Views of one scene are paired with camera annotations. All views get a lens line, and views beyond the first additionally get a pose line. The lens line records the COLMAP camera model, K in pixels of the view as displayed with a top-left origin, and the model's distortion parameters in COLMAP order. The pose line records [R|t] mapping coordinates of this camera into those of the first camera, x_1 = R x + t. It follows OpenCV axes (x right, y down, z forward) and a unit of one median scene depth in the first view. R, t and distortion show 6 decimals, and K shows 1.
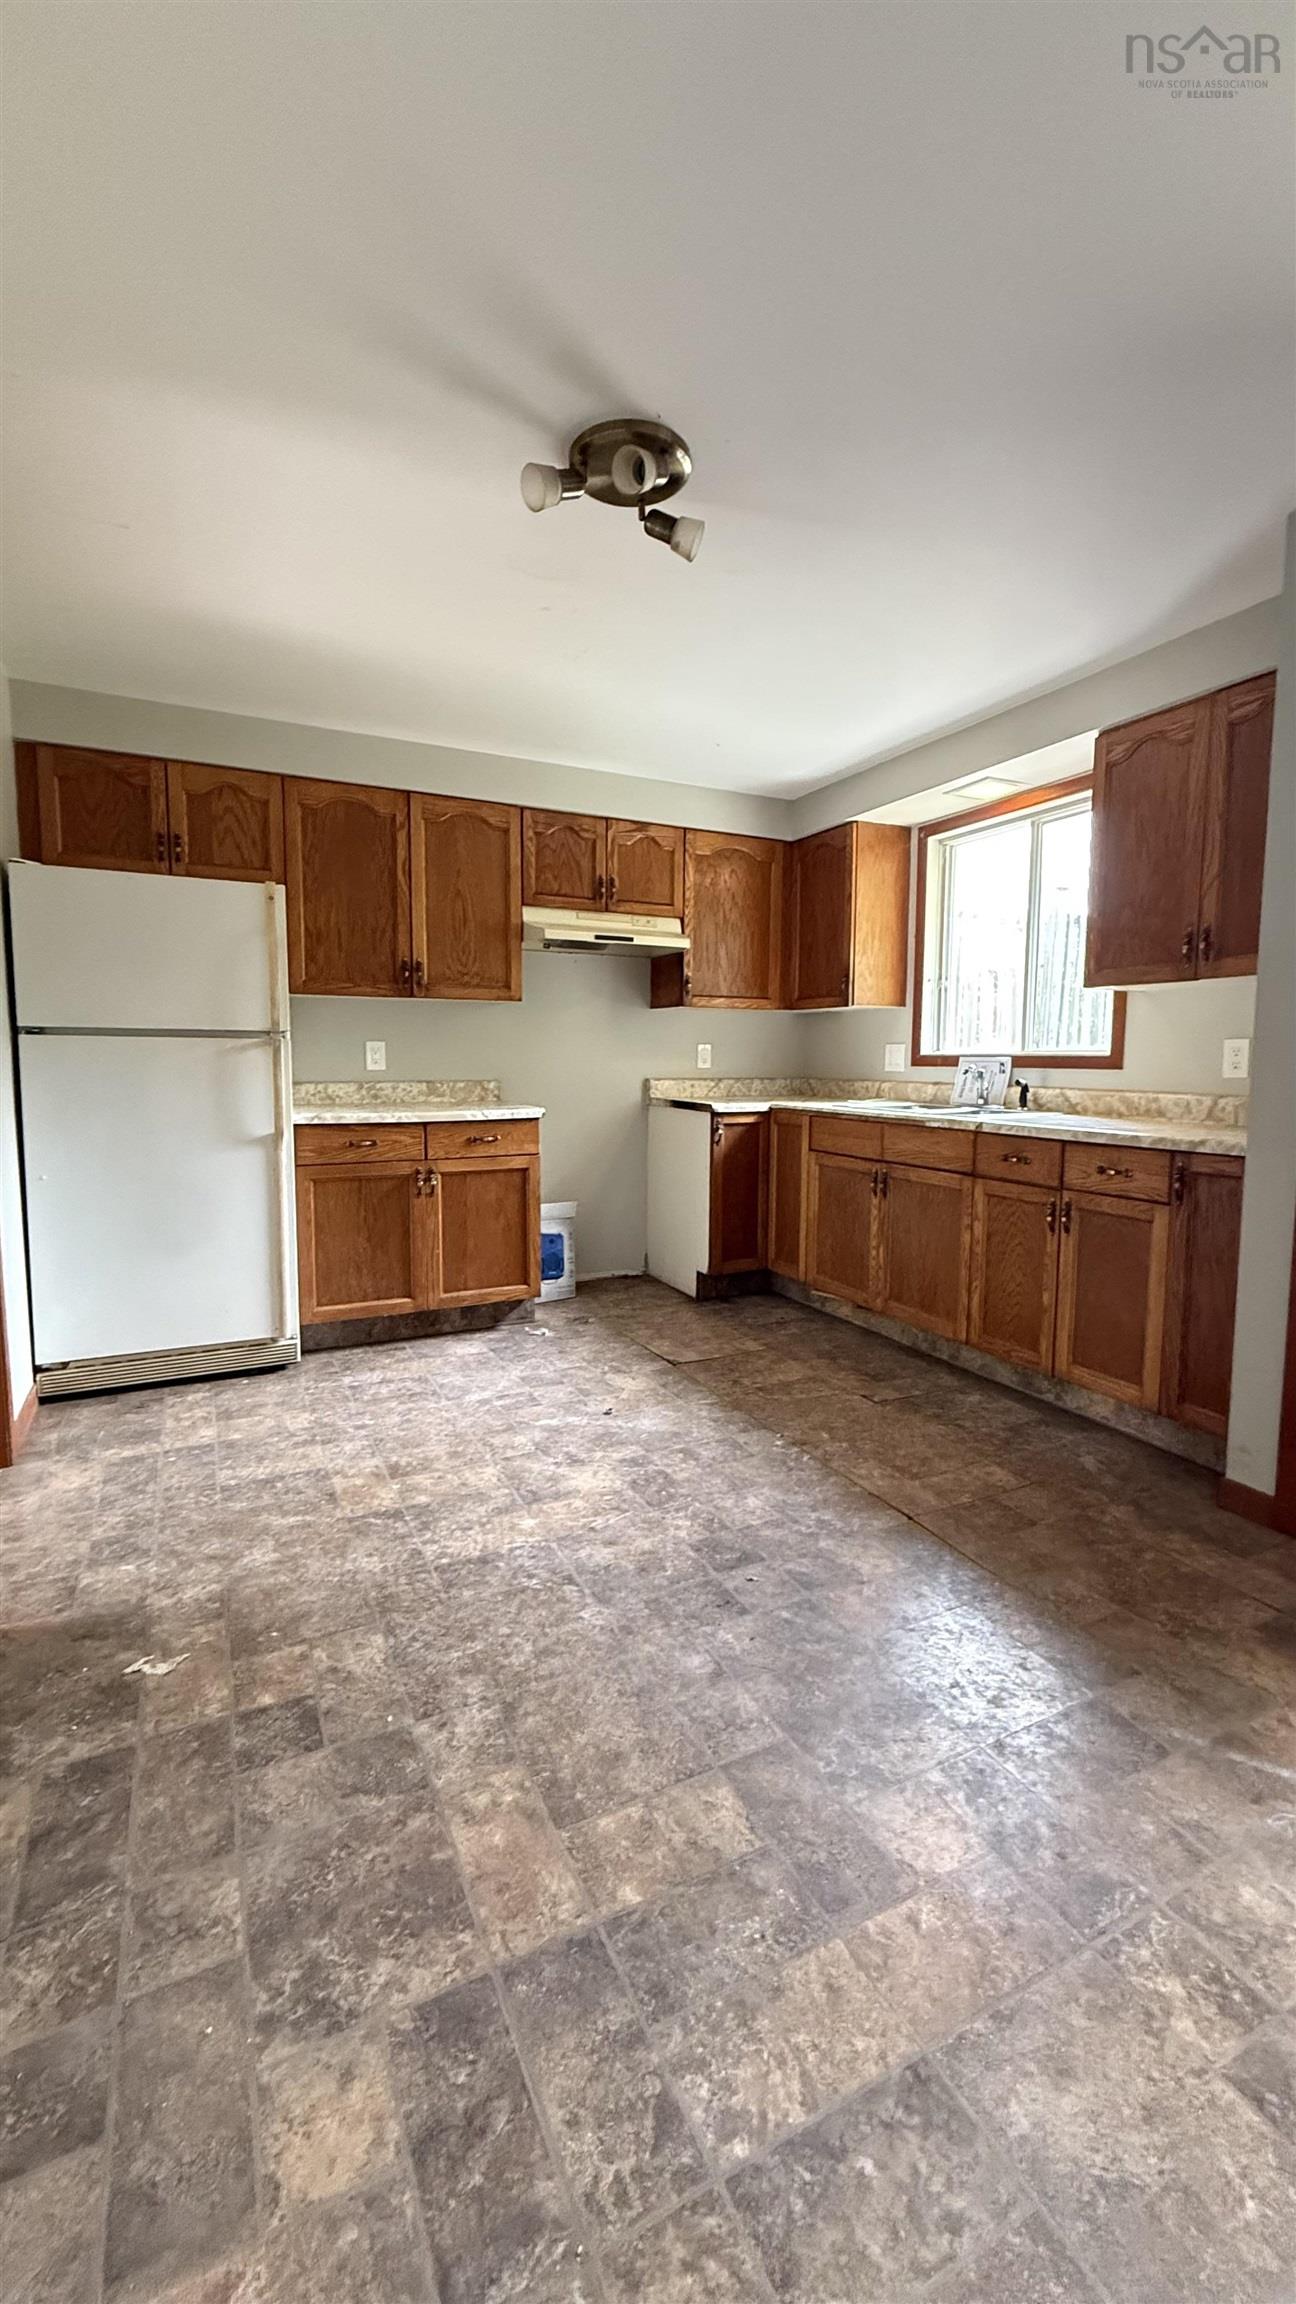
lens RADIAL K [[925.7, 0, 649.1], [0, 925.7, 1139.2], [0, 0, 1]] dist [0.002743, 0.001289]
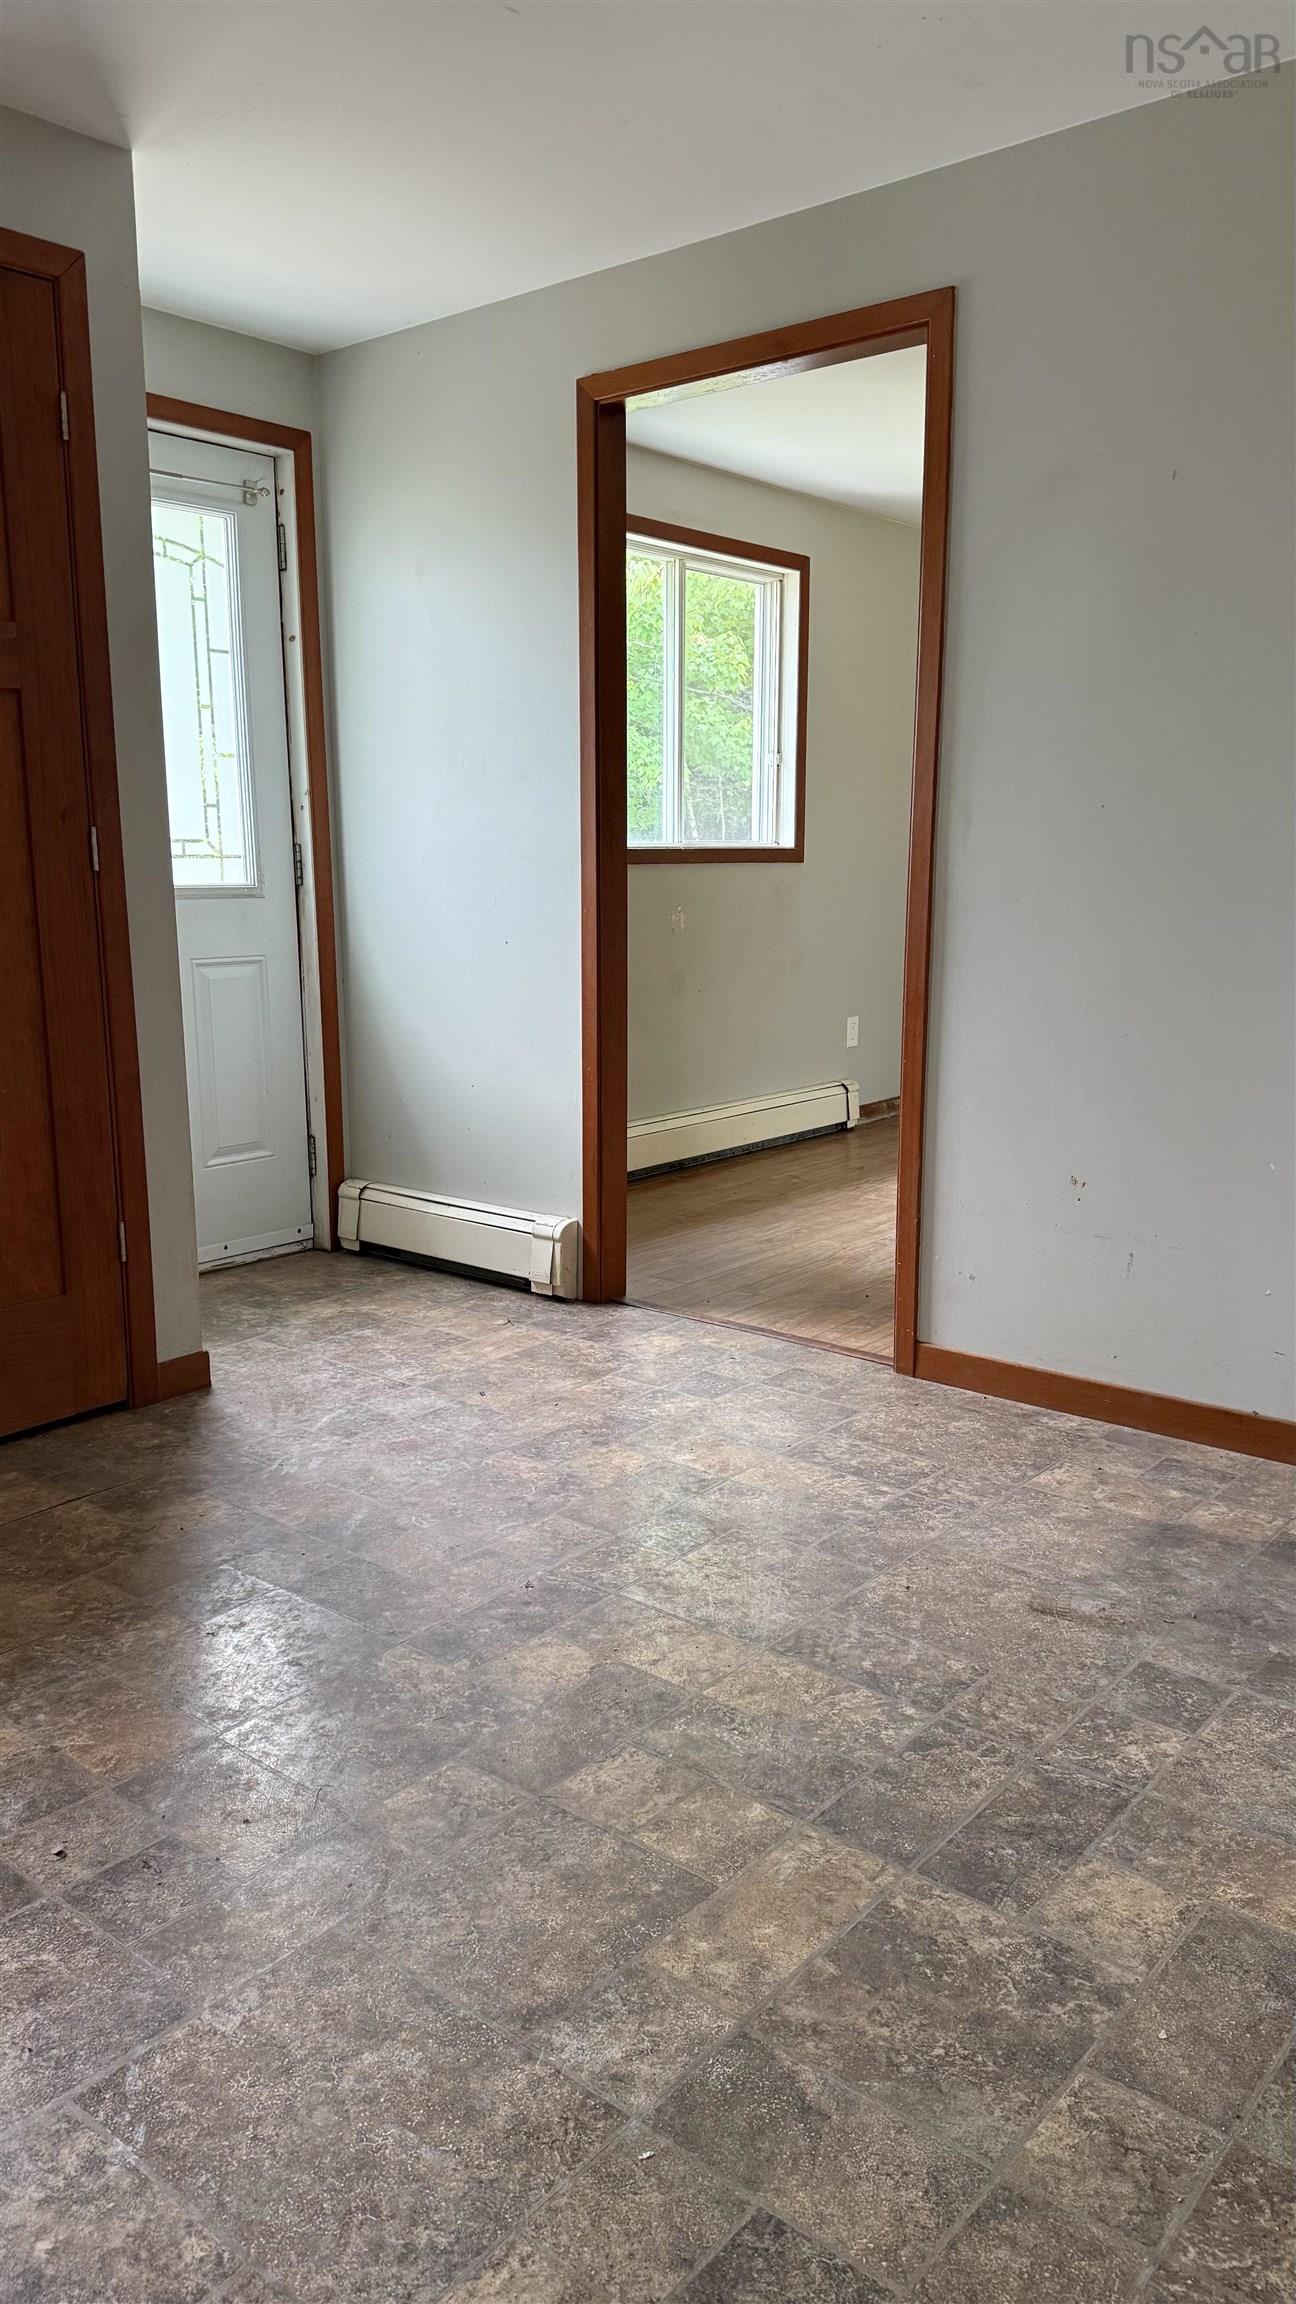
lens RADIAL K [[1637.4, 0, 636.9], [0, 1637.4, 1175.0], [0, 0, 1]] dist [0.084535, -0.082523]
pose [[-0.406112, -0.178852, 0.896150, -1.319520], [0.079259, 0.970071, 0.229523, -0.136945], [-0.910380, 0.164240, -0.379782, 1.668459]]
